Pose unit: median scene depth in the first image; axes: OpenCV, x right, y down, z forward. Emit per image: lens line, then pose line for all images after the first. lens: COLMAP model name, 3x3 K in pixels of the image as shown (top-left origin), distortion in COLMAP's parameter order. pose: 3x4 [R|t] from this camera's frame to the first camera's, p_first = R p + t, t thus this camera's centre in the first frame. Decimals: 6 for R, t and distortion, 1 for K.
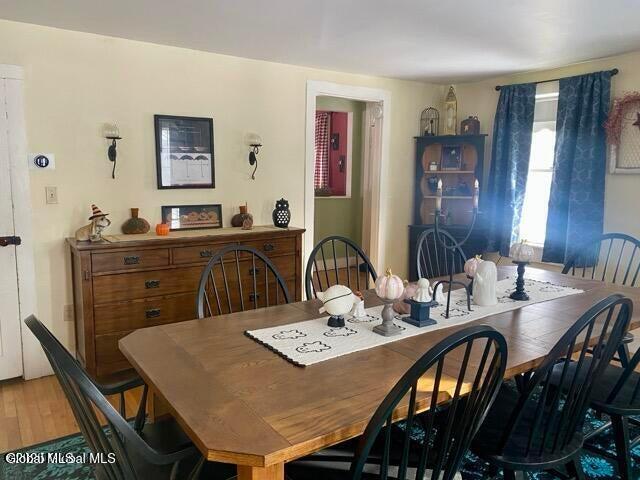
lens RADIAL K [[491.6, 0, 320.3], [0, 491.6, 240.5], [0, 0, 1]] dist [0.008970, 0.002821]
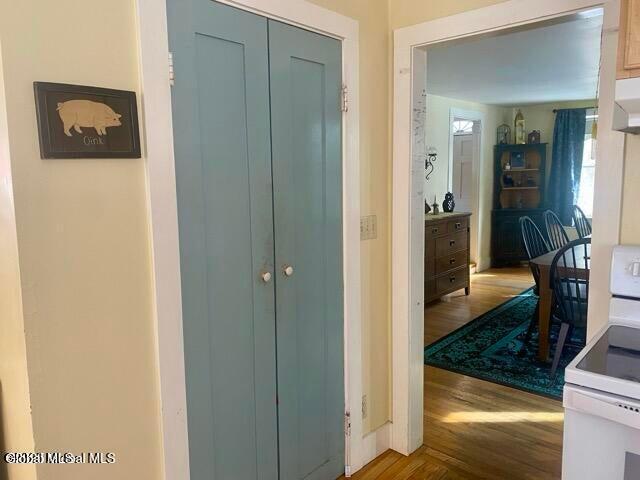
lens RADIAL K [[491.6, 0, 319.0], [0, 491.6, 239.1], [0, 0, 1]] dist [0.008970, 0.002821]
pose [[0.970655, -0.066071, 0.231223, -0.671412], [0.069234, 0.997585, -0.005584, 0.026679], [-0.230296, 0.021429, 0.972885, -0.243367]]
